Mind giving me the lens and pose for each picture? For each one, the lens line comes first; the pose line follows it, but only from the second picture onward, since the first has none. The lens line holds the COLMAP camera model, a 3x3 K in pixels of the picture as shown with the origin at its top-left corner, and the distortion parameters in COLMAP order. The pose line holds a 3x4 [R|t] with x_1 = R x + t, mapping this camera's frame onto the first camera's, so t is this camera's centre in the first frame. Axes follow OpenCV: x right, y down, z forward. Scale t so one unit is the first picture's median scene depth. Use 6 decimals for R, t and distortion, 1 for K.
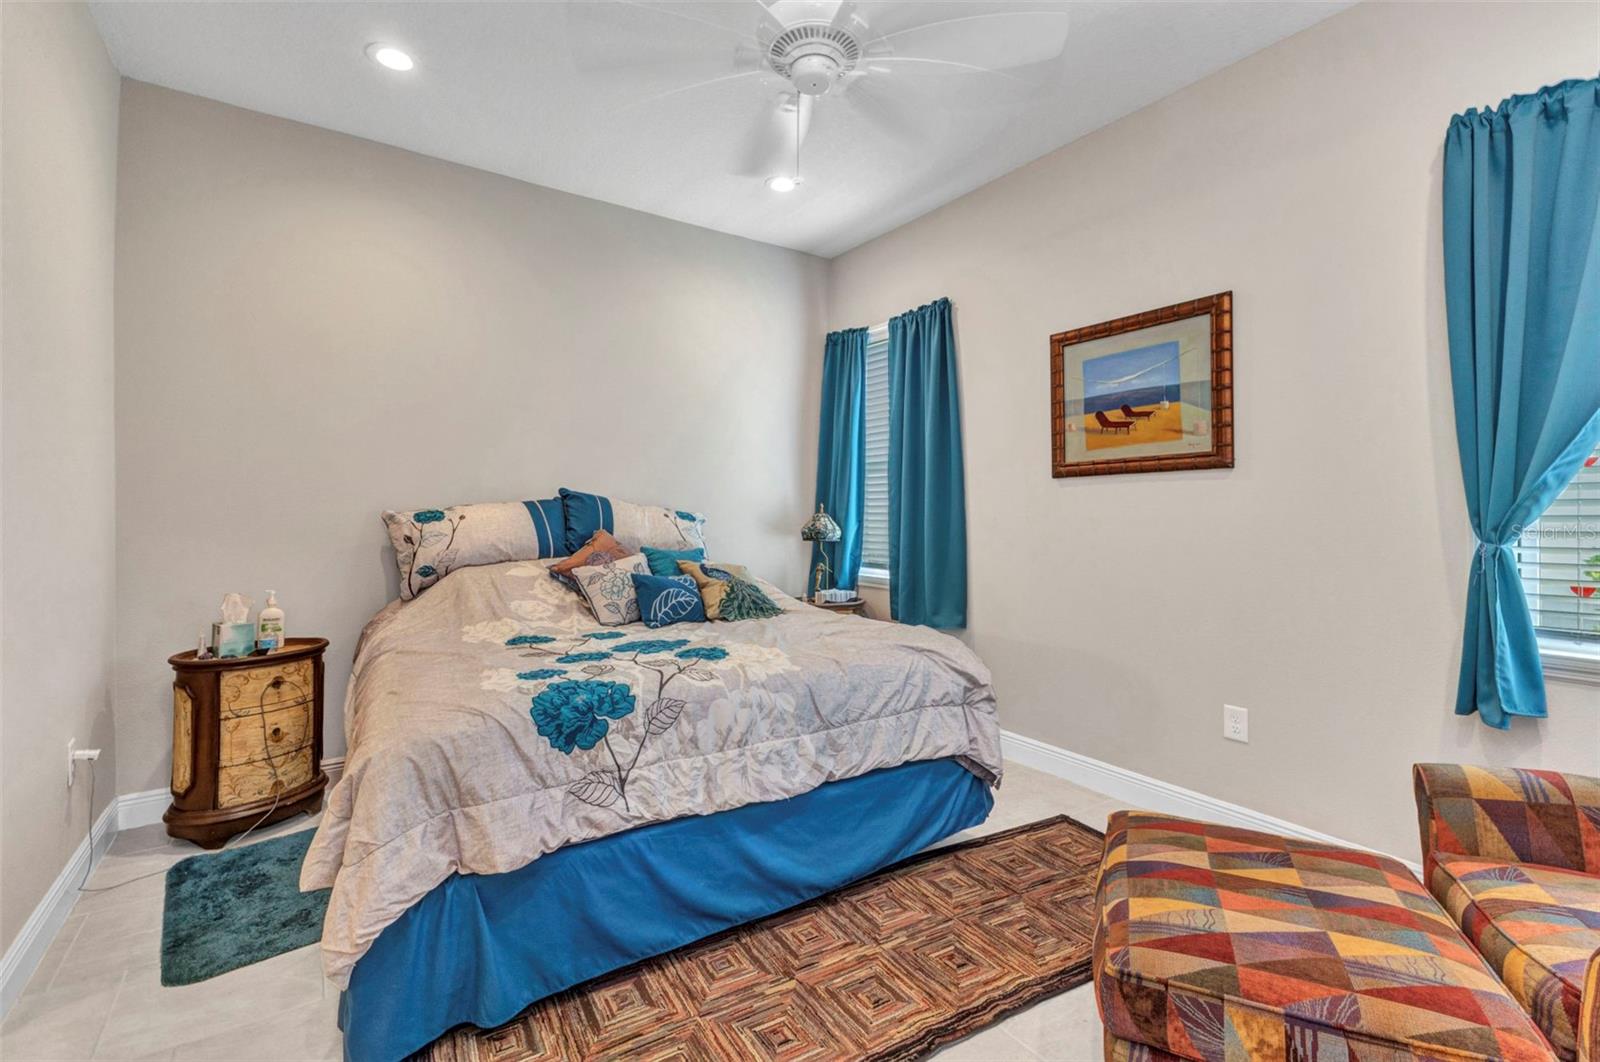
lens RADIAL K [[719.6, 0, 798.3], [0, 719.6, 497.1], [0, 0, 1]] dist [0.008665, 0.000246]
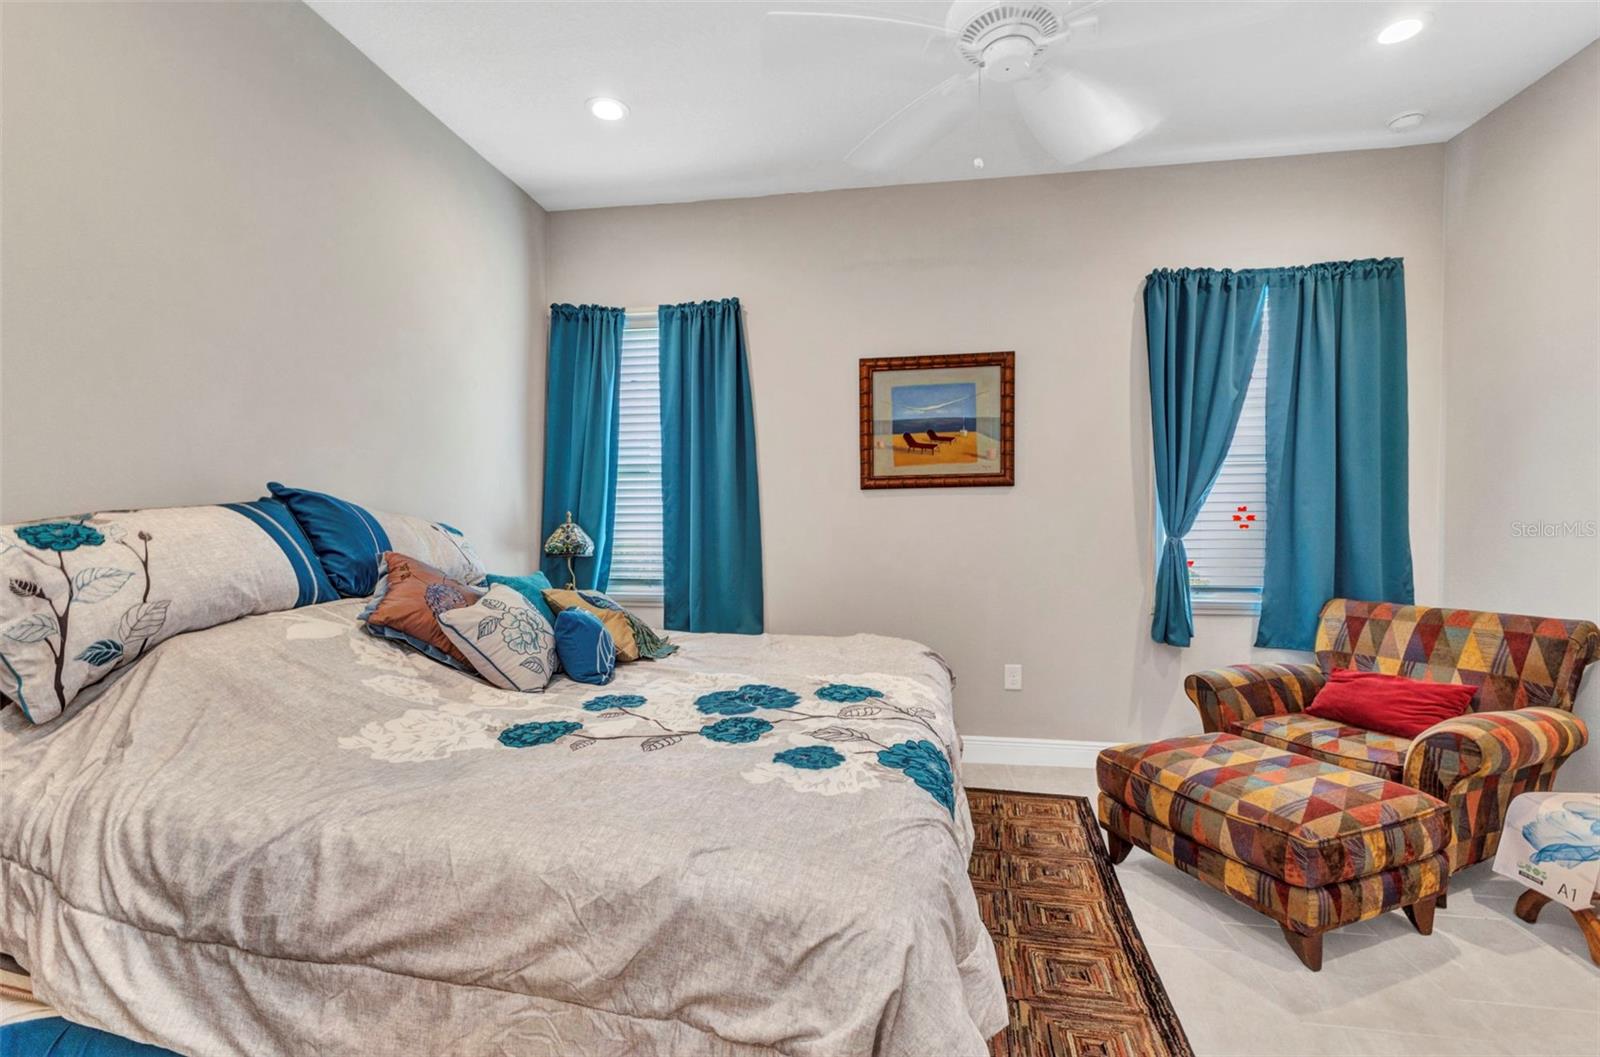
lens RADIAL K [[705.0, 0, 816.5], [0, 705.0, 532.1], [0, 0, 1]] dist [0.007545, 0.000303]
pose [[0.675244, -0.016462, 0.737410, -0.520936], [-0.009795, 0.999463, 0.031281, 0.005944], [-0.737529, -0.028345, 0.674720, 0.340637]]
